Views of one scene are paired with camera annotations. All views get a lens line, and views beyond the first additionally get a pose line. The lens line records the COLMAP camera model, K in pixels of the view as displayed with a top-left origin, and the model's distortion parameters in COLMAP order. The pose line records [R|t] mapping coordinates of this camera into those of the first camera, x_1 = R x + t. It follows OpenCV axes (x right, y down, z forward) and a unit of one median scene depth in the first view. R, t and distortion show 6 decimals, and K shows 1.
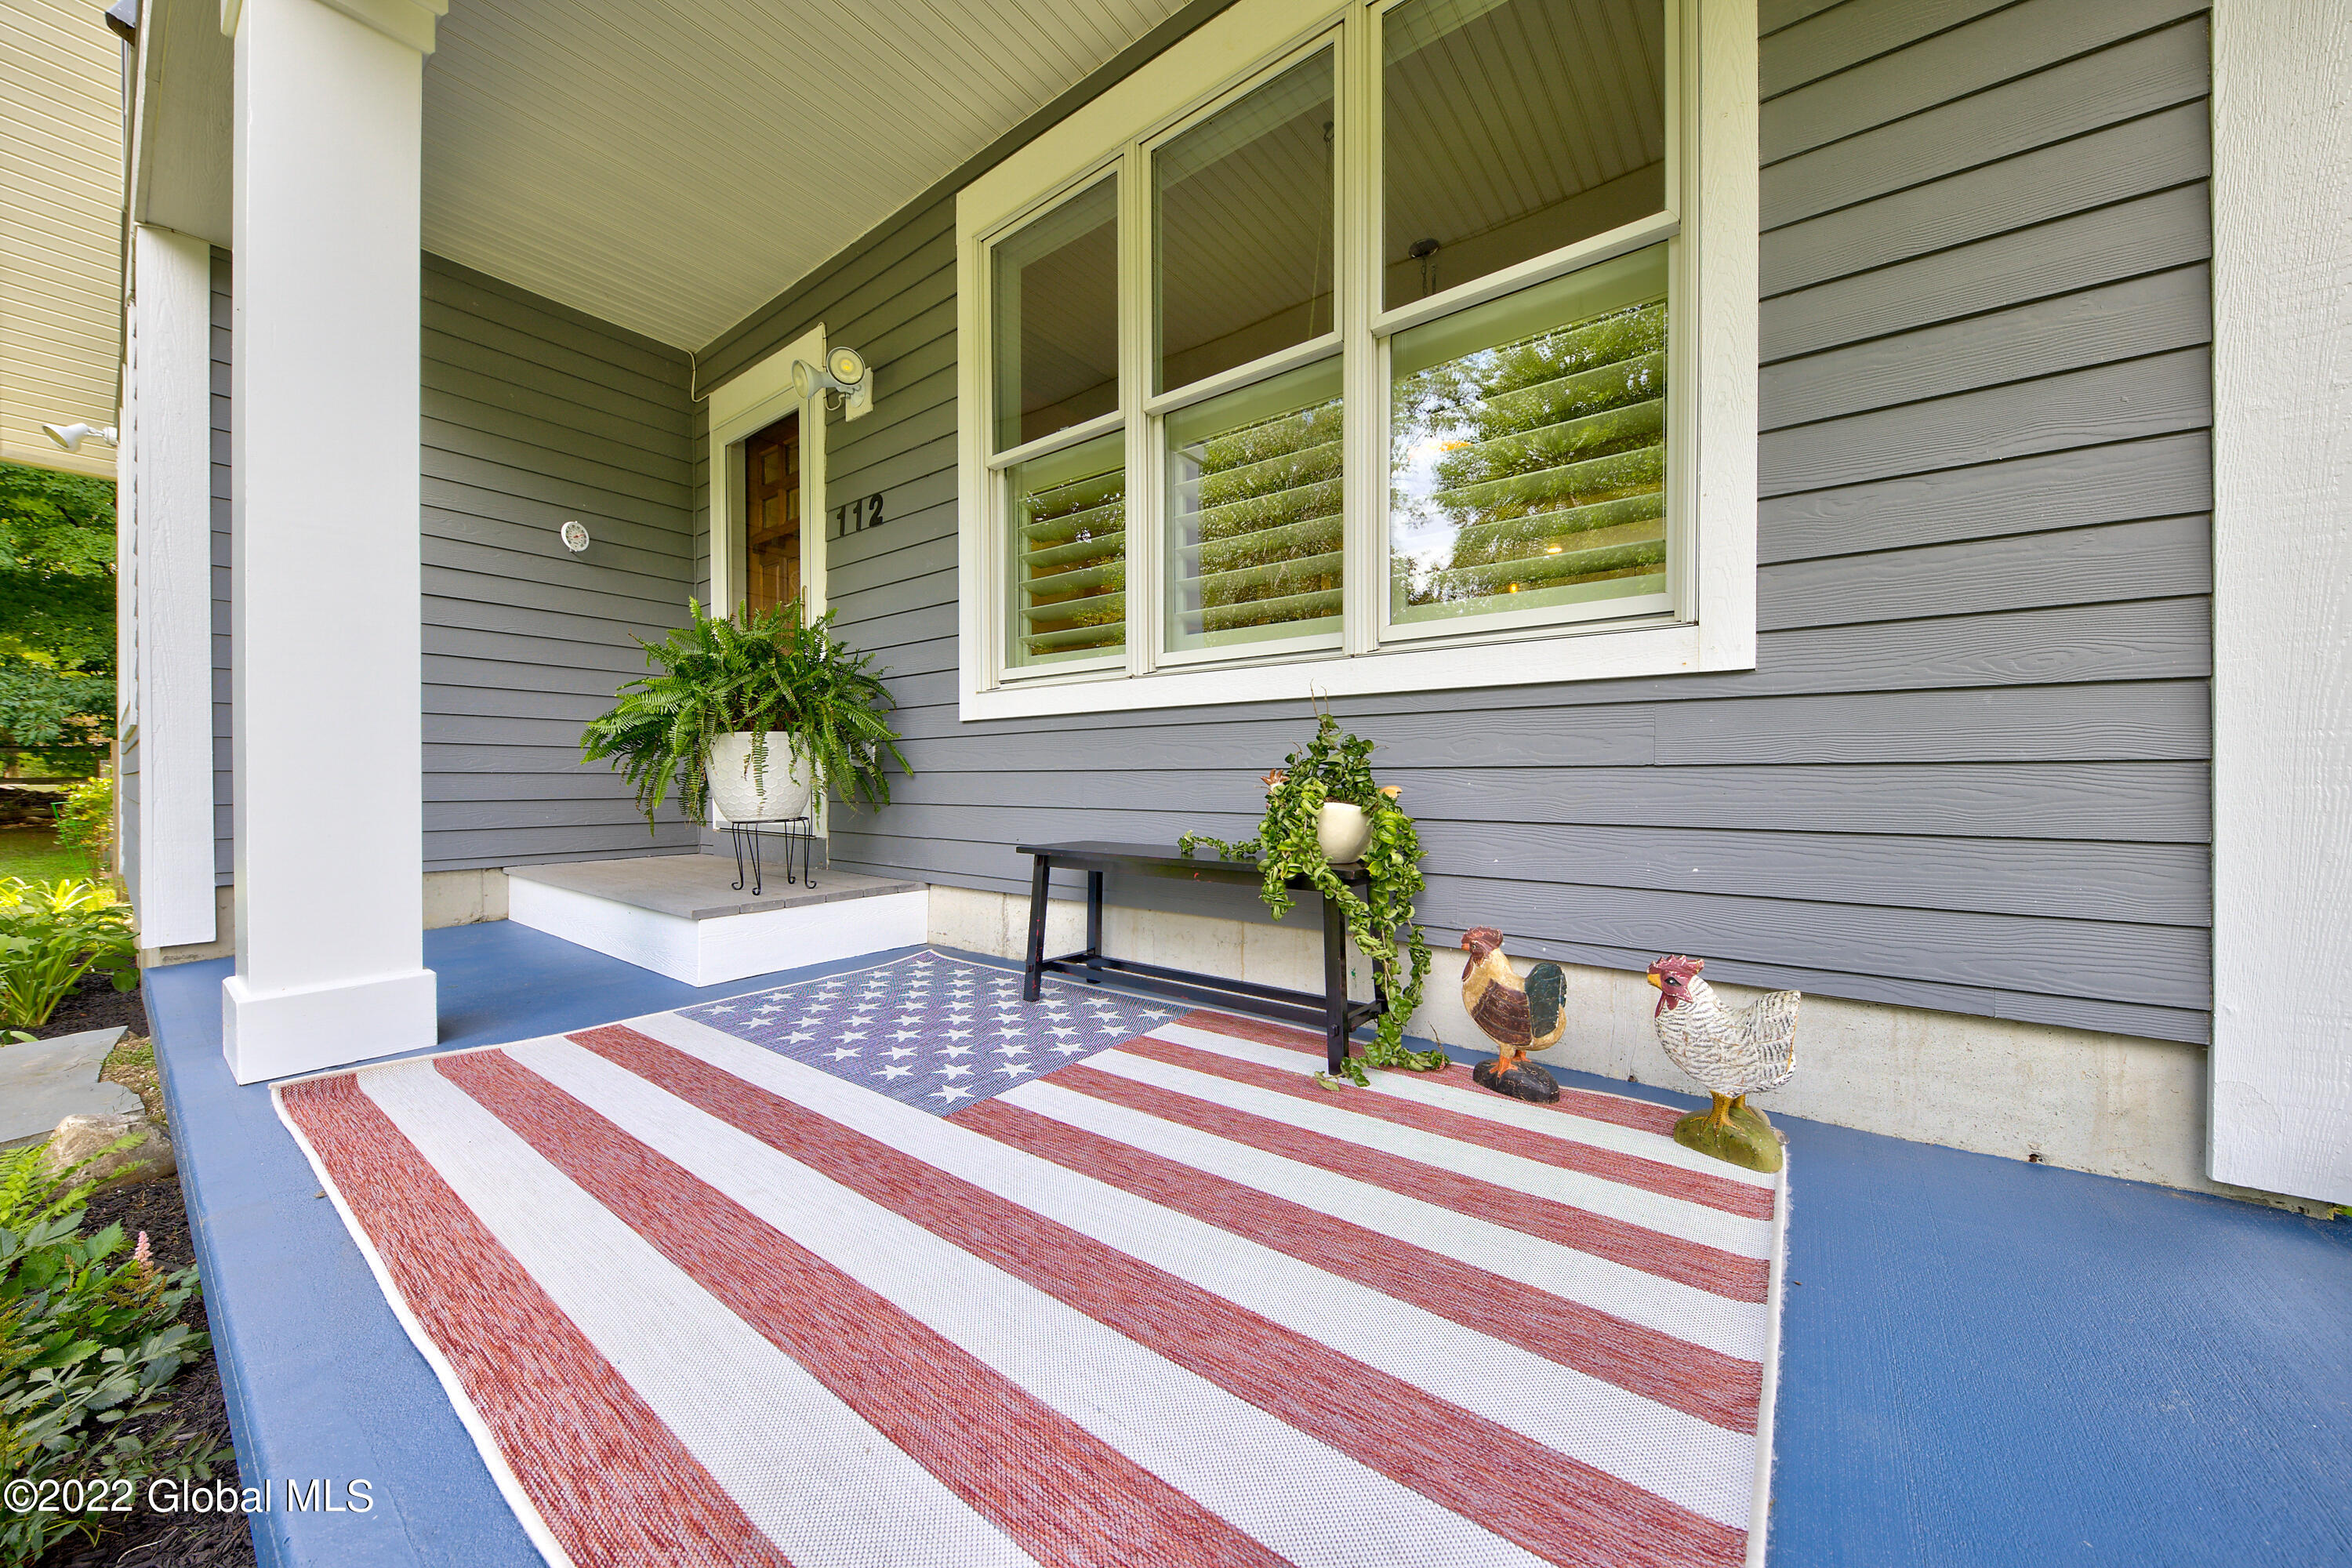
lens RADIAL K [[820.7, 0, 1185.0], [0, 820.7, 780.9], [0, 0, 1]] dist [-0.002994, -0.000336]
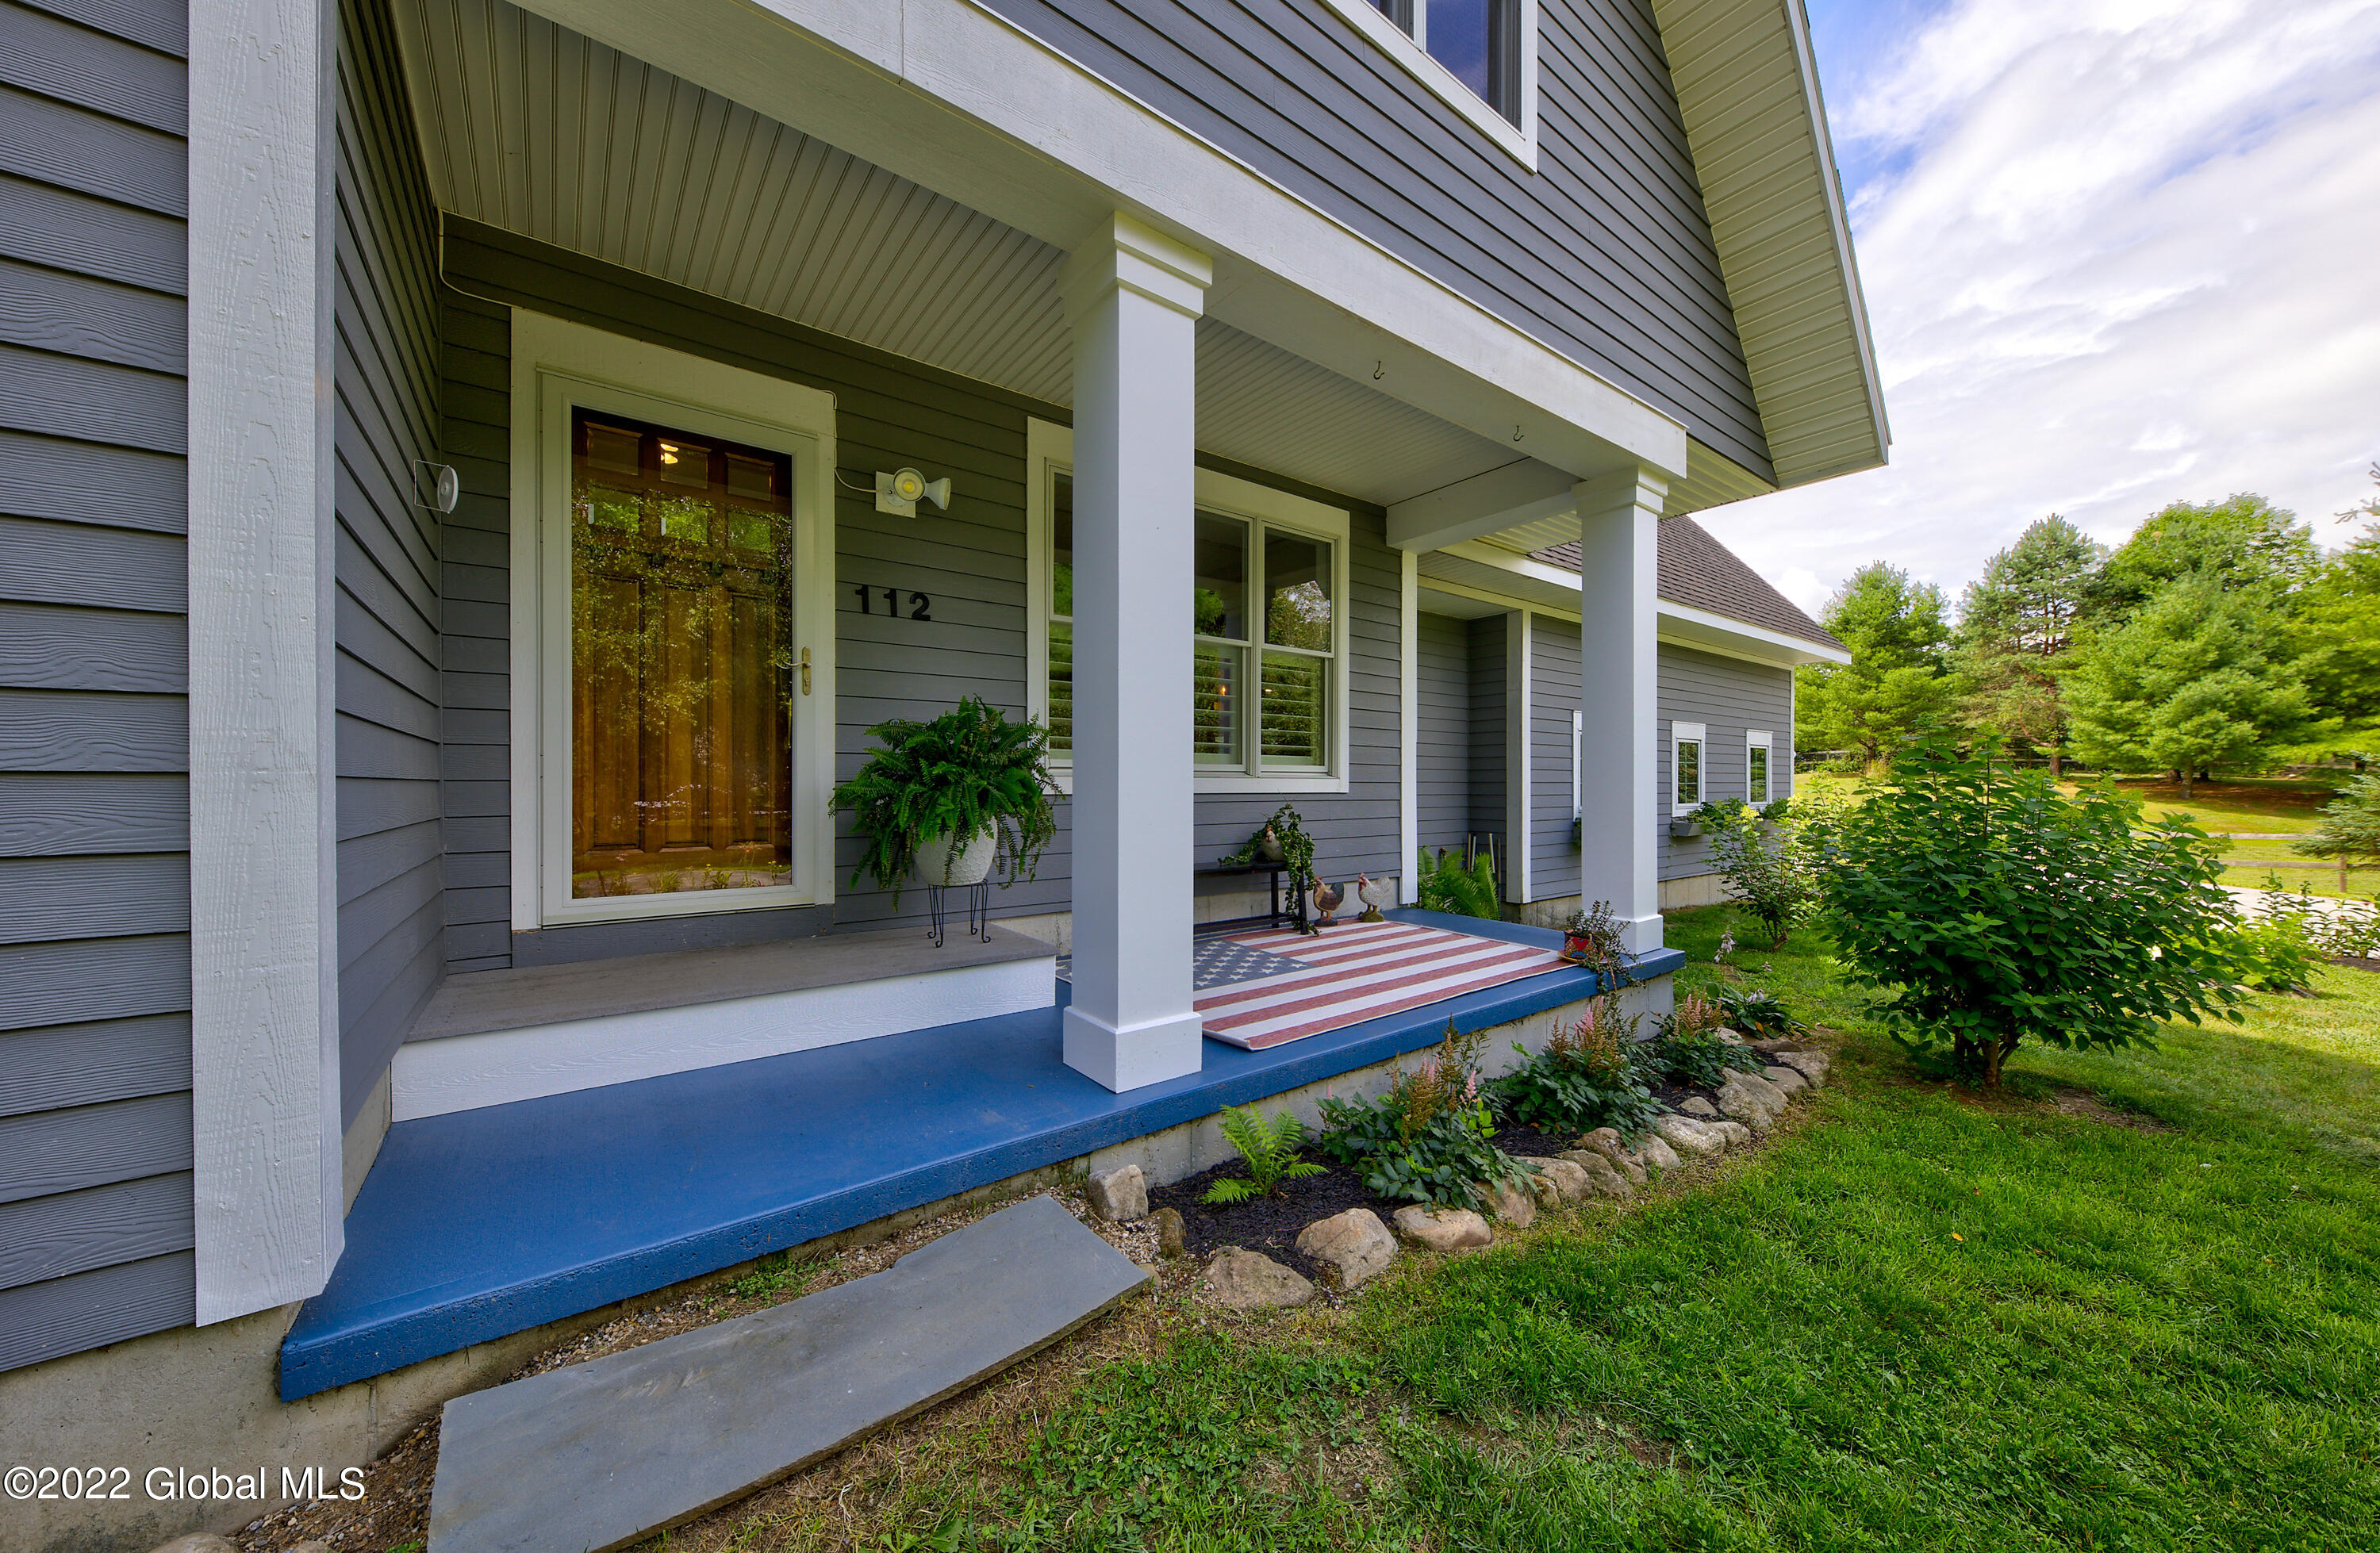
lens RADIAL K [[826.5, 0, 1190.7], [0, 826.5, 786.8], [0, 0, 1]] dist [-0.000046, -0.000134]
pose [[0.276796, -0.006858, 0.960904, -2.424454], [-0.003712, 0.999959, 0.008206, -0.154838], [-0.960922, -0.005838, 0.276759, 0.548208]]
